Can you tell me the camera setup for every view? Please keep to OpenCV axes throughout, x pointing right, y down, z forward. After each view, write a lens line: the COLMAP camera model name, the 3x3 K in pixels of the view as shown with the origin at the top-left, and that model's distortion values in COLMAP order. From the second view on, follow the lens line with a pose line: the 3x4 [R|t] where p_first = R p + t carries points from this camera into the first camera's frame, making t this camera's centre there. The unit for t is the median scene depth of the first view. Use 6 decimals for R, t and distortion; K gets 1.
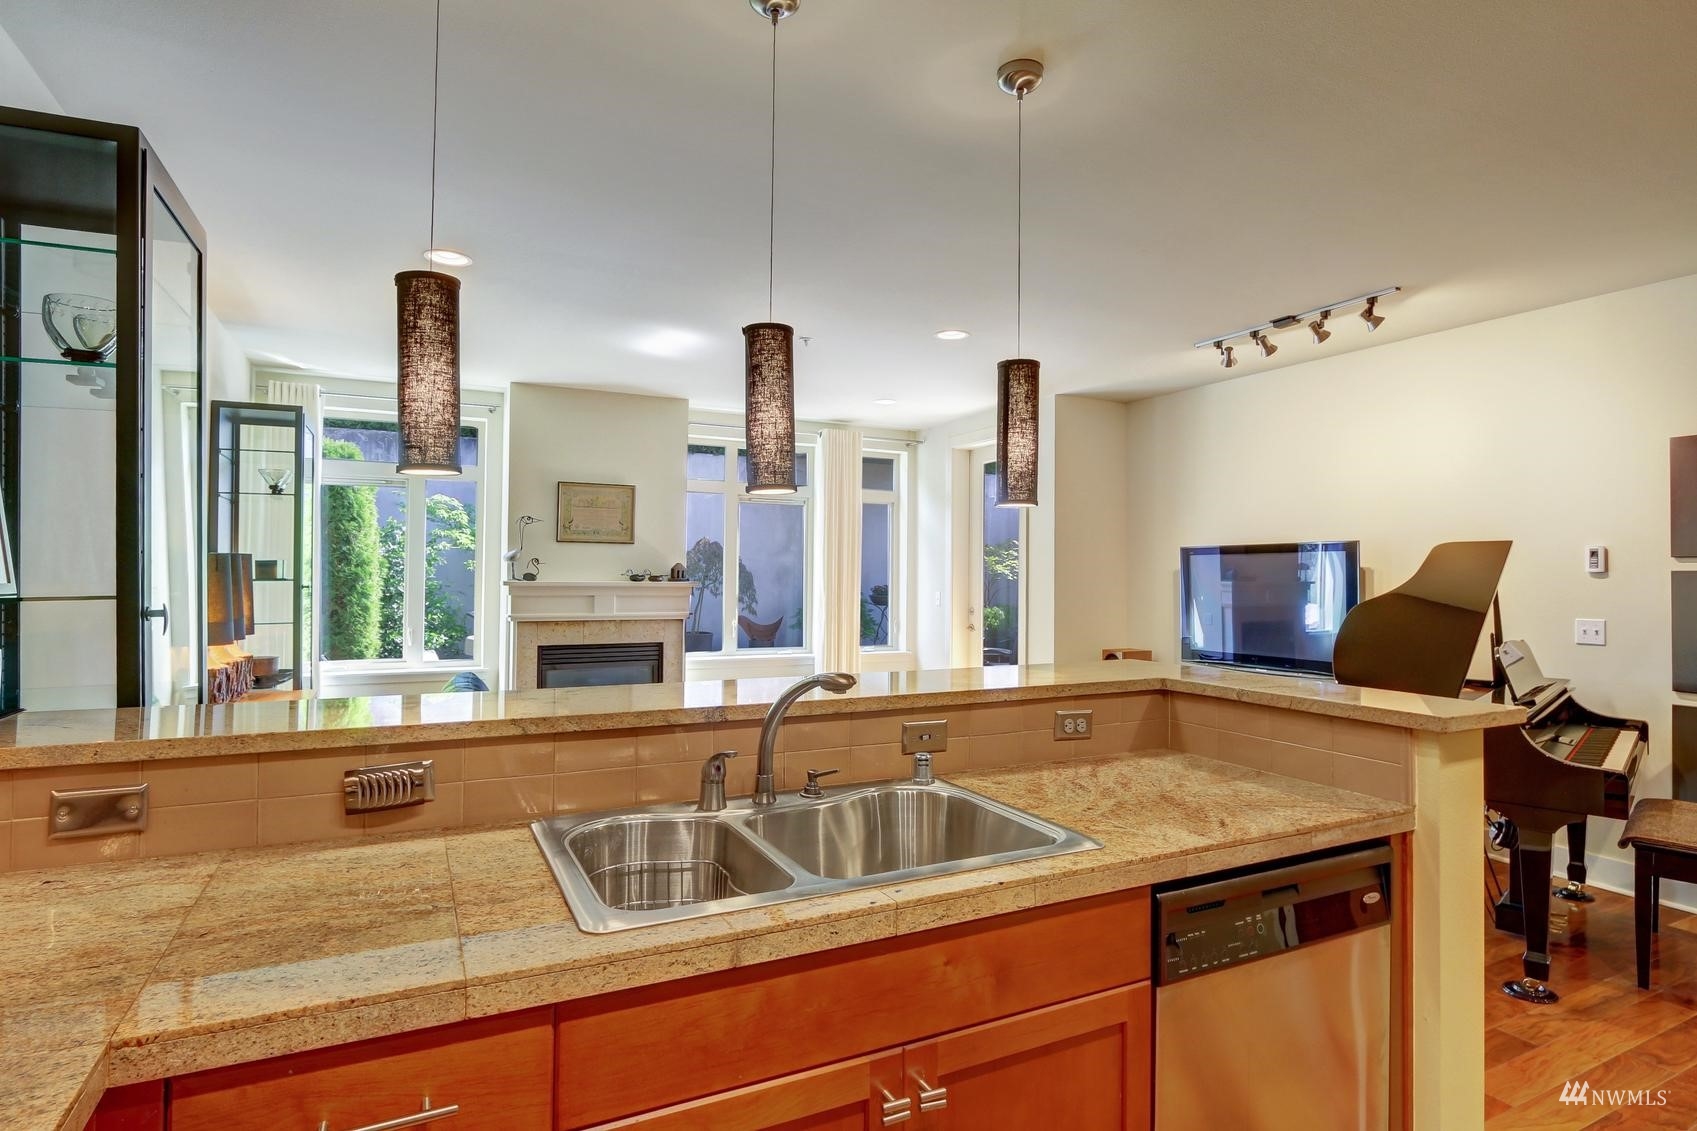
lens RADIAL K [[894.2, 0, 840.9], [0, 894.2, 558.7], [0, 0, 1]] dist [-0.001548, -0.000214]
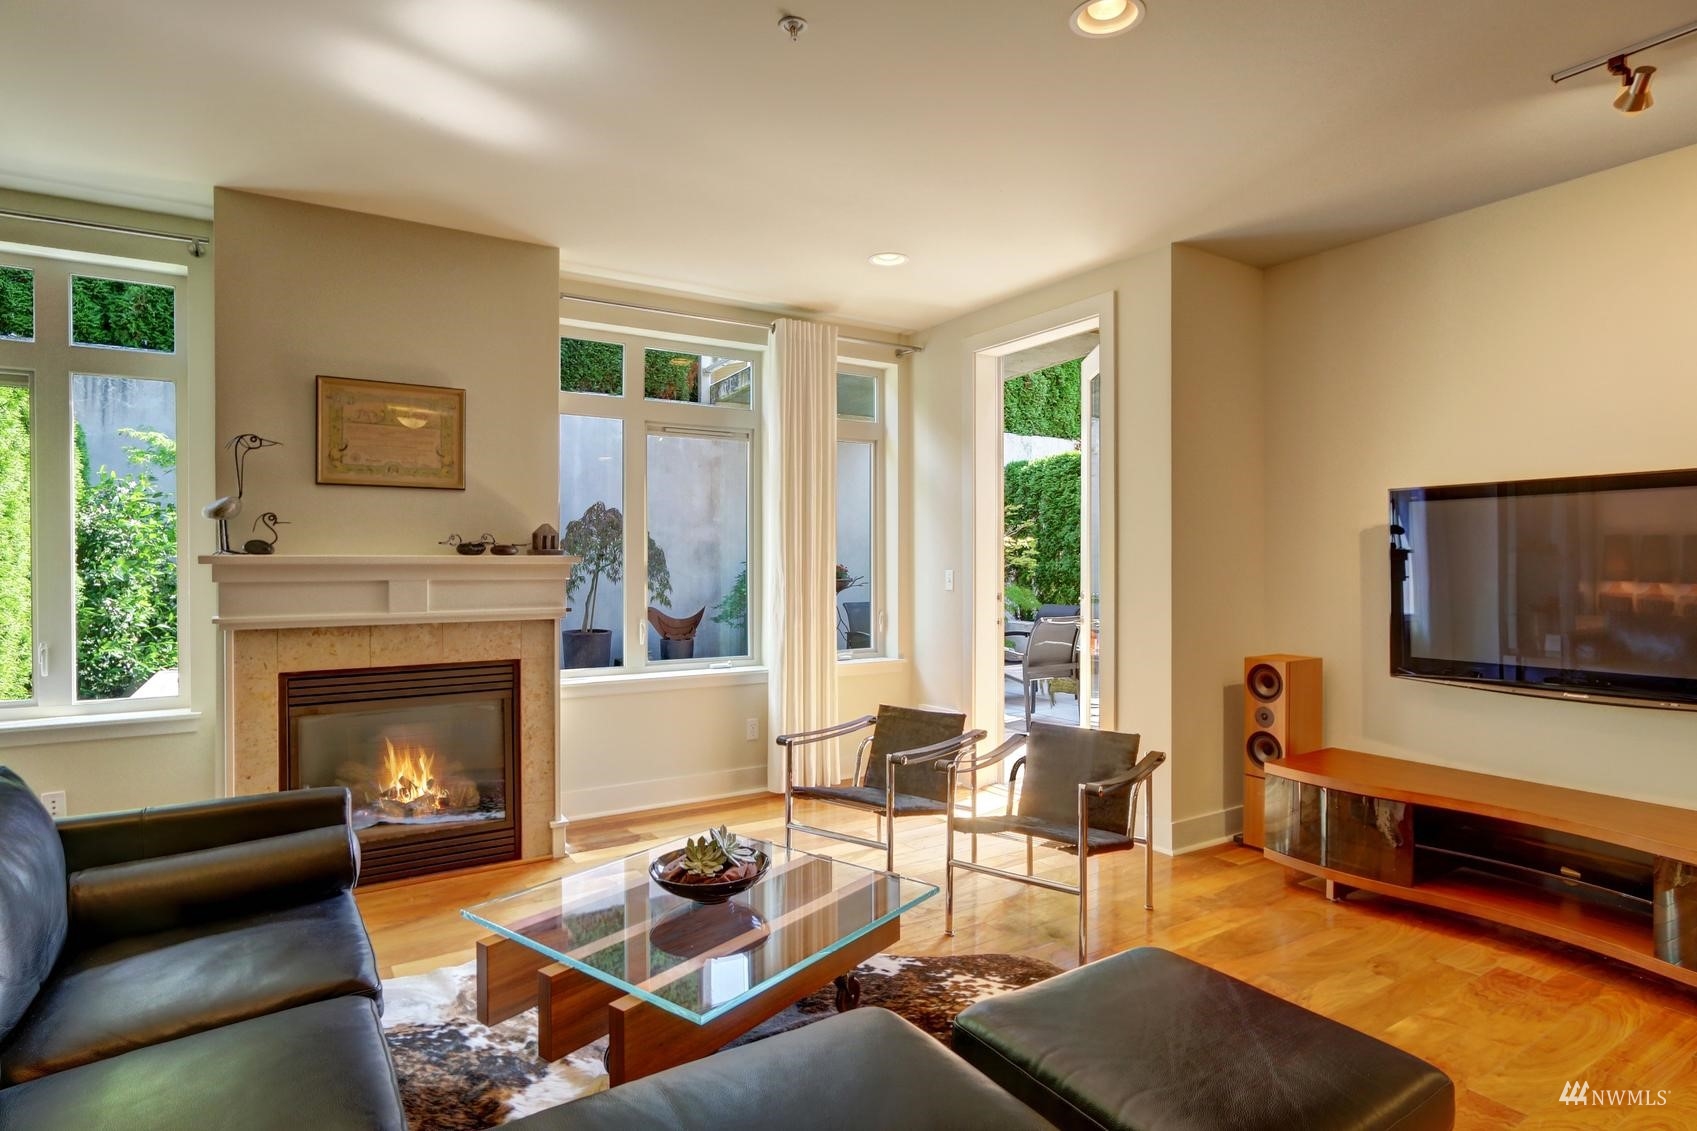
lens RADIAL K [[894.2, 0, 840.9], [0, 894.2, 558.7], [0, 0, 1]] dist [-0.001548, -0.000214]
pose [[0.994445, -0.009201, 0.104857, -0.049026], [0.007461, 0.999828, 0.016968, 0.018790], [-0.104996, -0.016092, 0.994342, 0.387698]]
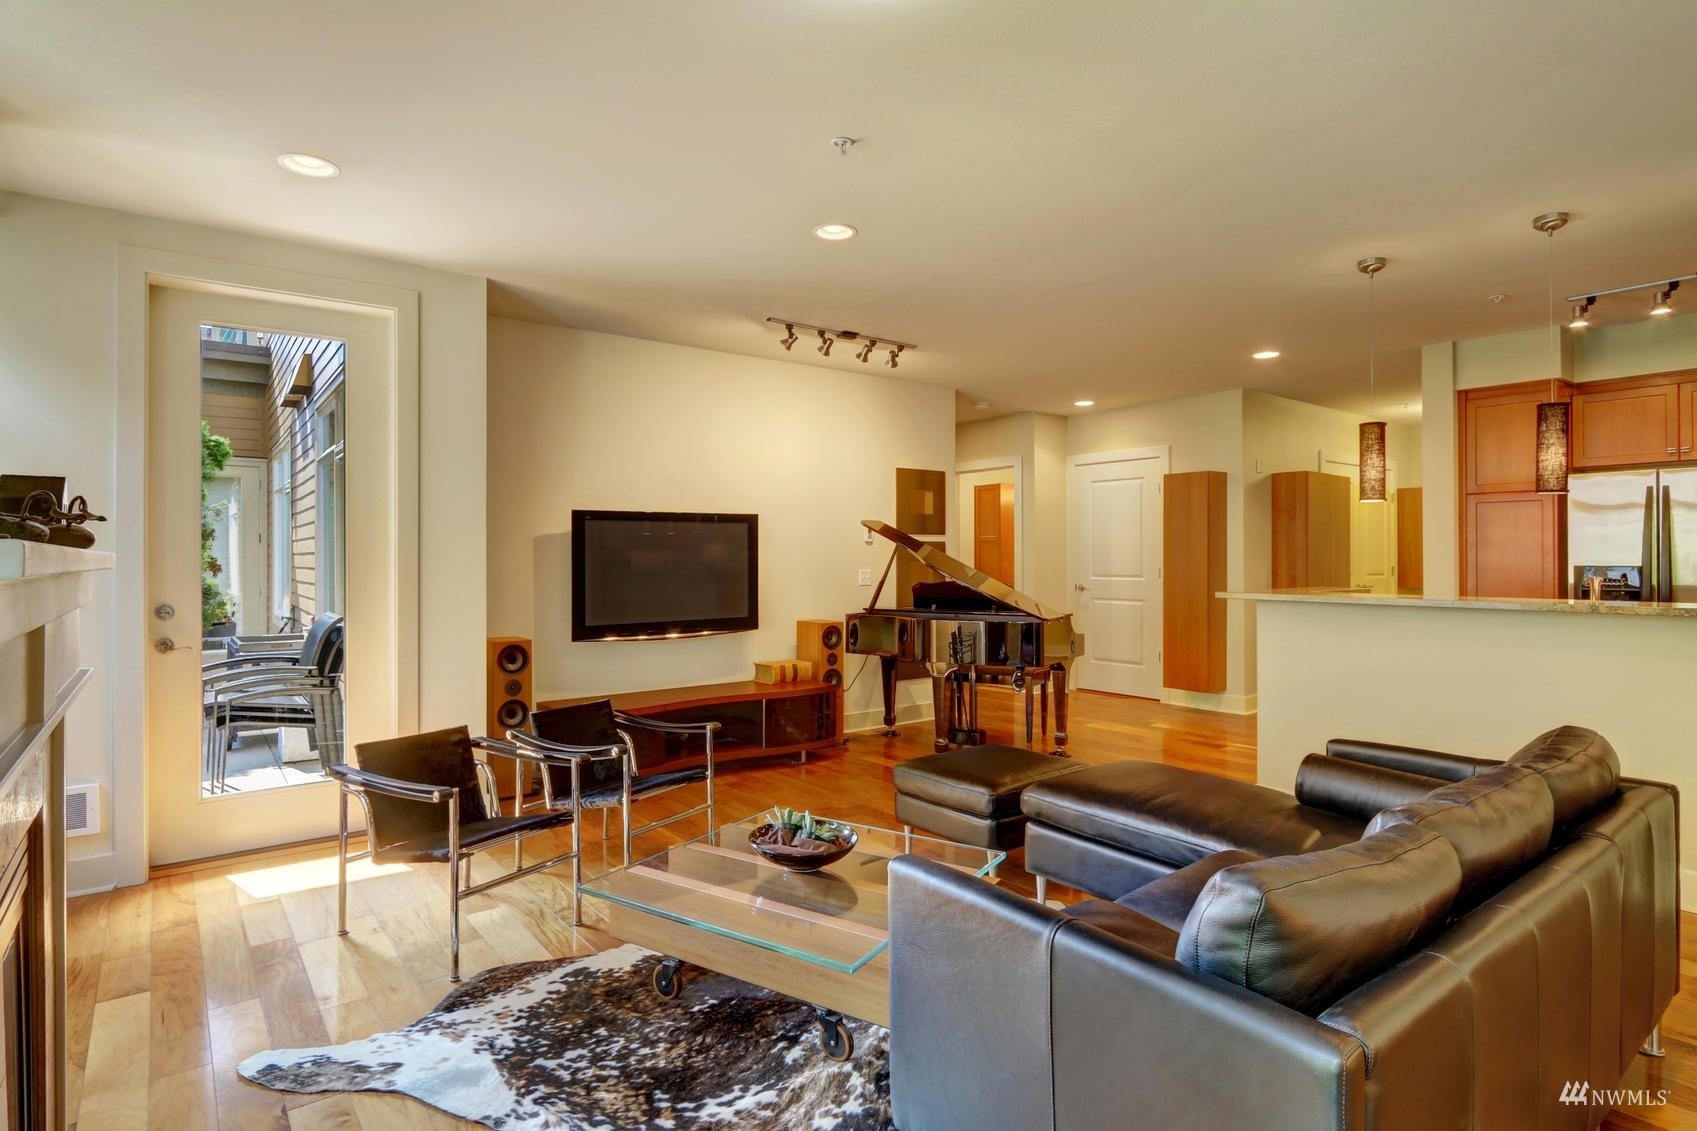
lens RADIAL K [[894.2, 0, 840.9], [0, 894.2, 558.7], [0, 0, 1]] dist [-0.001548, -0.000214]
pose [[-0.189534, -0.008664, 0.981836, -0.496710], [-0.003051, 0.999961, 0.008235, 0.024503], [-0.981869, -0.001435, -0.189553, 0.857155]]
